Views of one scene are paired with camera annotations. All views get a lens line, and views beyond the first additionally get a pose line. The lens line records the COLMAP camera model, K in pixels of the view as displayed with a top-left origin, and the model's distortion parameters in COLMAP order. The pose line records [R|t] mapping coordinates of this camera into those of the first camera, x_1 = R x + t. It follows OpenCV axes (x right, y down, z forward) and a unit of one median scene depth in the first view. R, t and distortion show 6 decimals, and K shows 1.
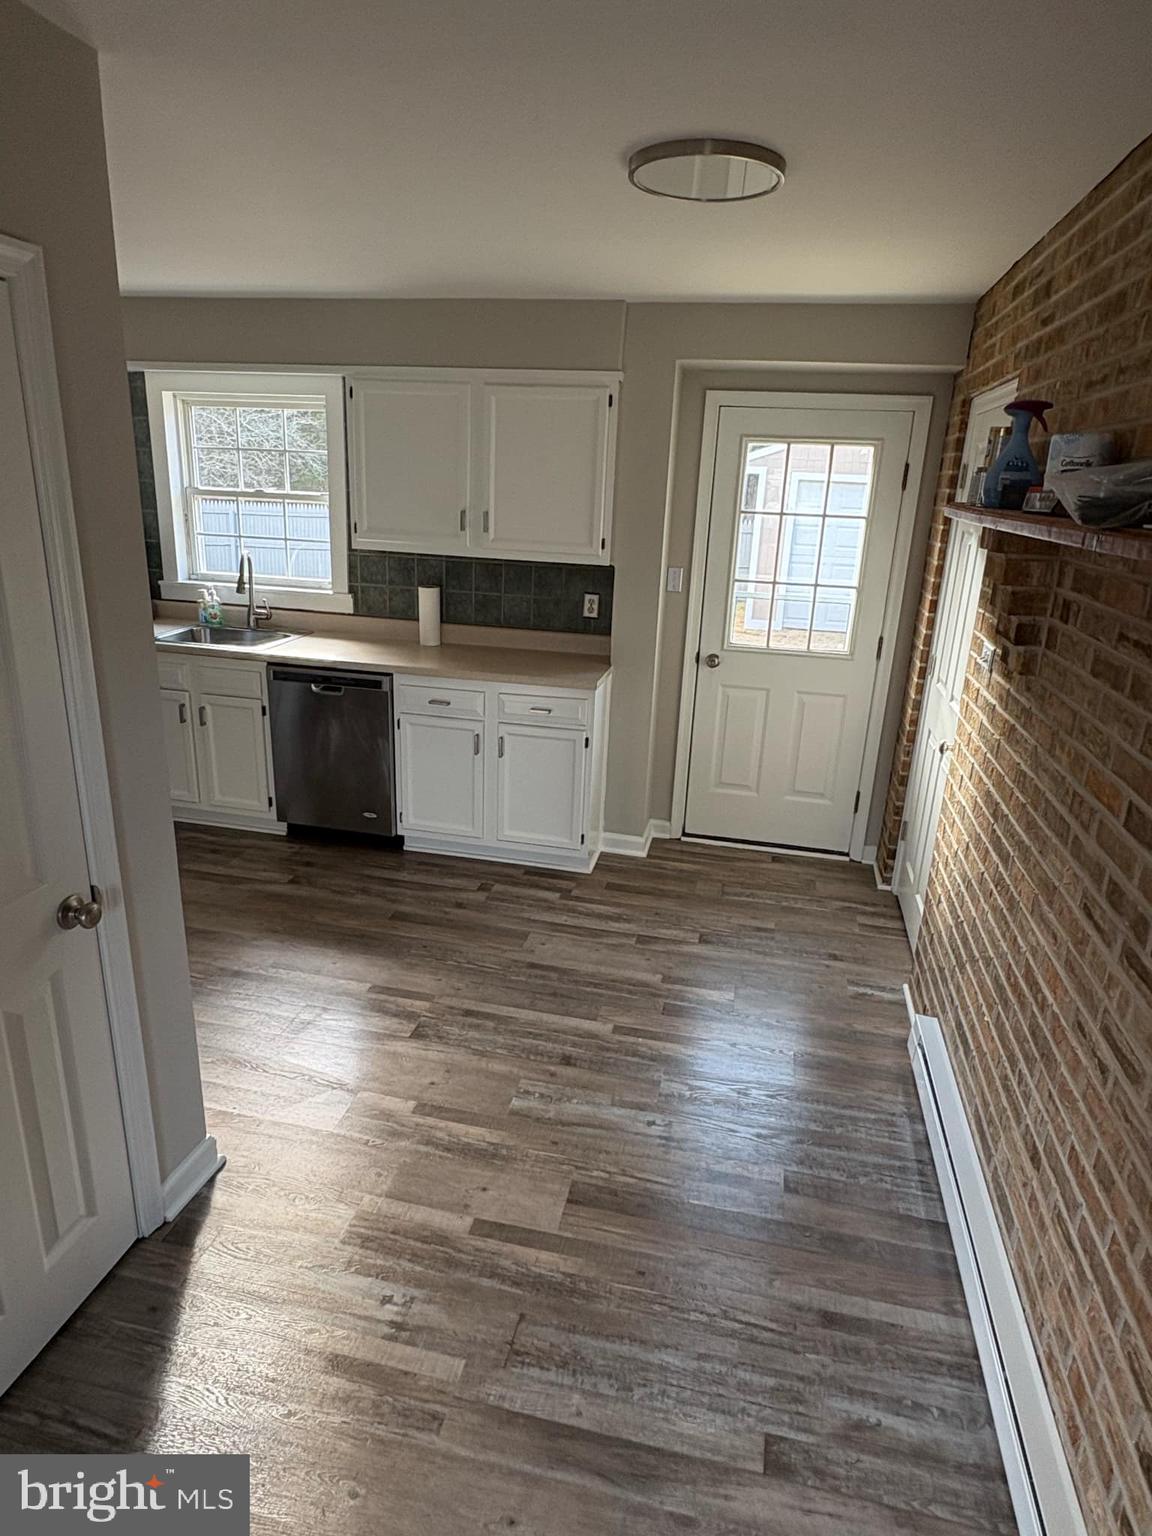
lens RADIAL K [[897.5, 0, 579.3], [0, 897.5, 768.7], [0, 0, 1]] dist [0.003825, 0.002050]
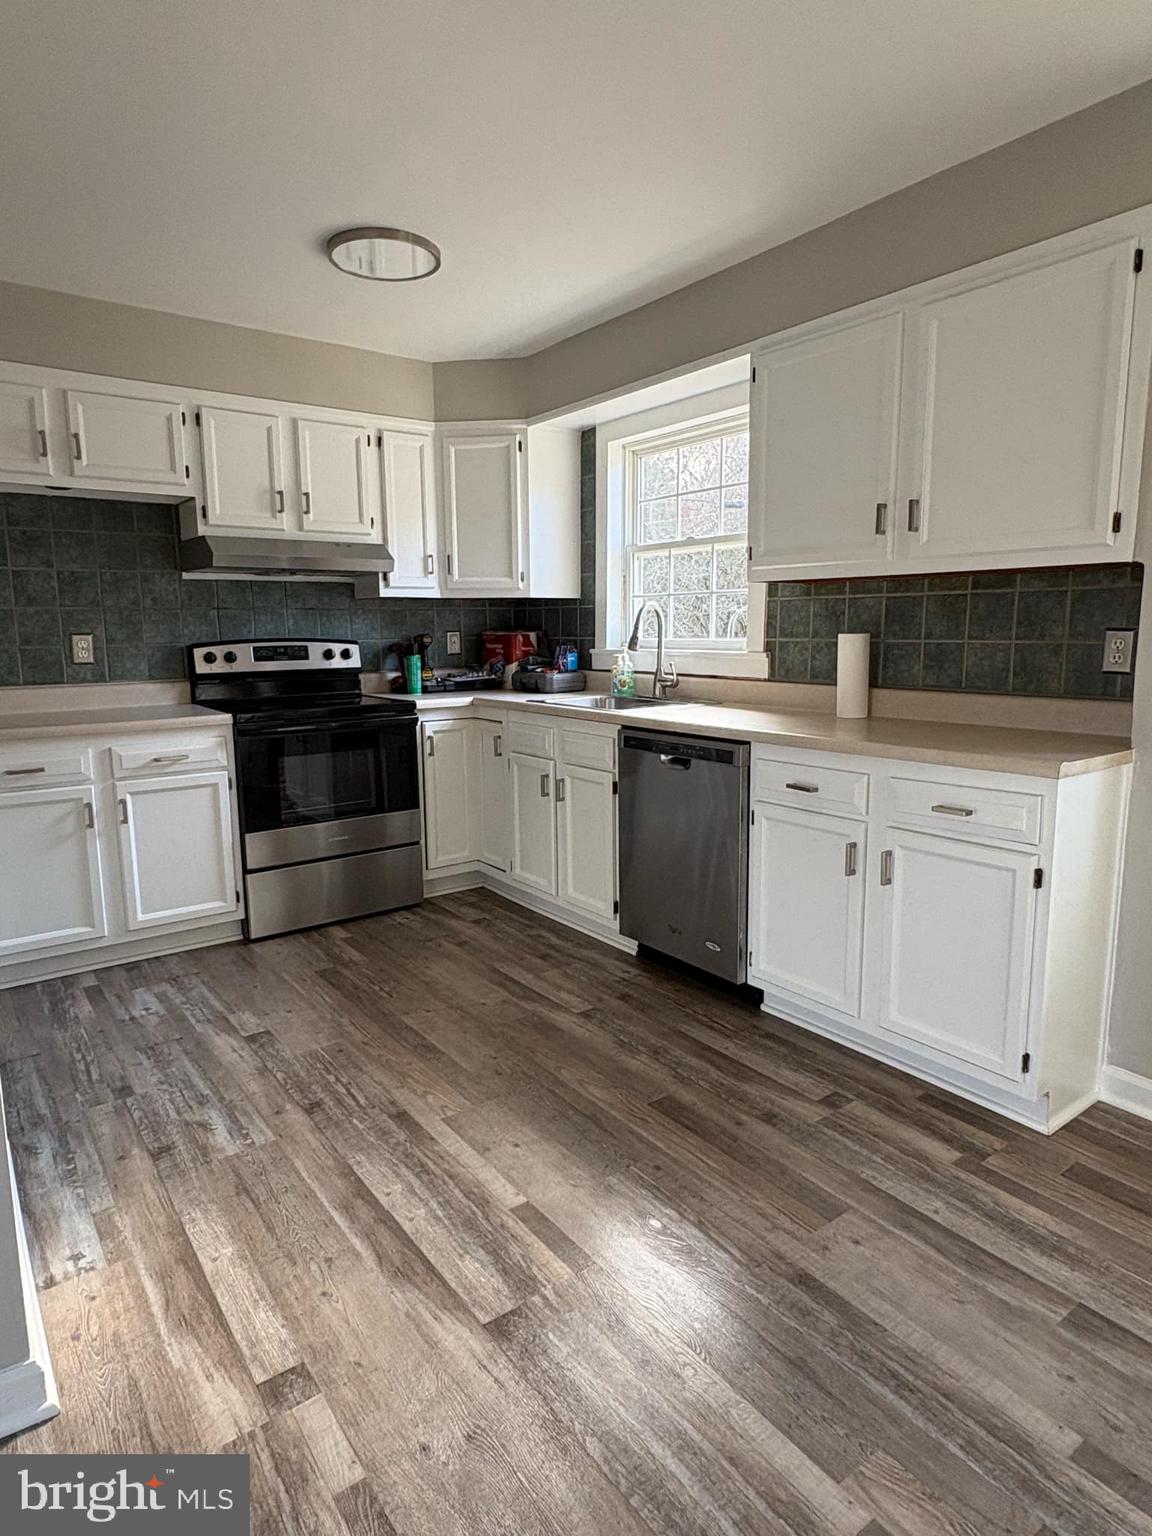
lens RADIAL K [[897.5, 0, 579.3], [0, 897.5, 768.7], [0, 0, 1]] dist [0.003825, 0.002050]
pose [[0.752030, 0.053749, -0.656934, 0.139687], [-0.165312, 0.980194, -0.109045, 0.009743], [0.638062, 0.190605, 0.746021, 0.392217]]
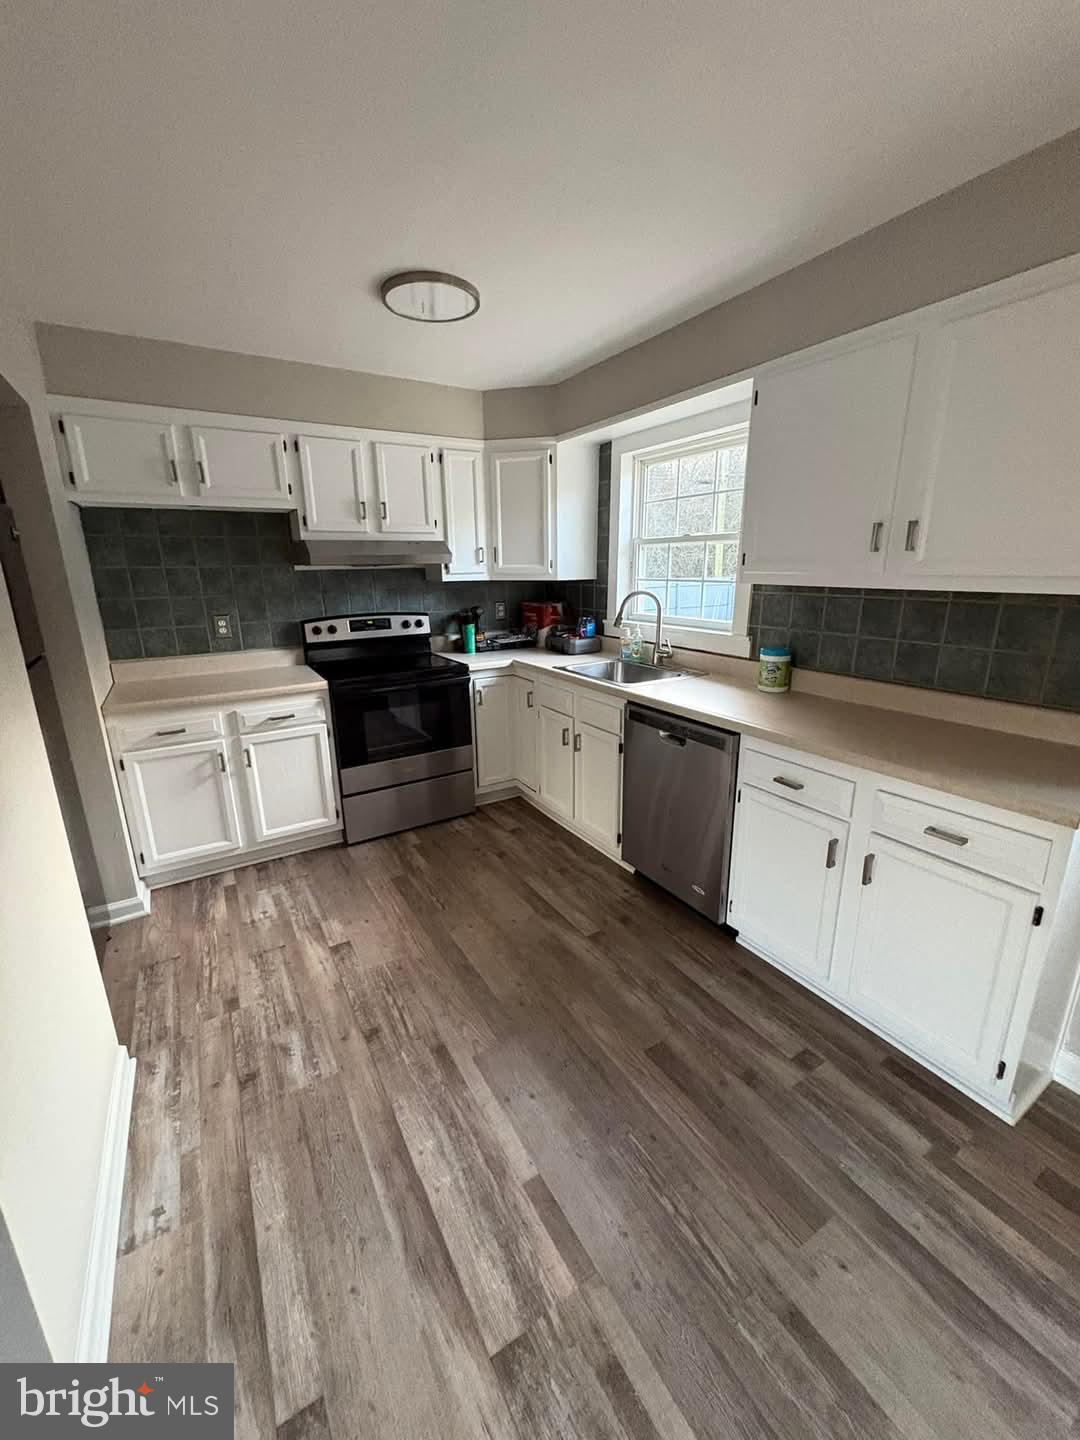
lens RADIAL K [[573.0, 0, 540.0], [0, 573.0, 720.0], [0, 0, 1]] dist [0.002135, 0.000041]
pose [[0.687719, 0.141444, -0.712064, 0.029764], [-0.184834, 0.982628, 0.016674, -0.089284], [0.702053, 0.120147, 0.701916, 0.494895]]
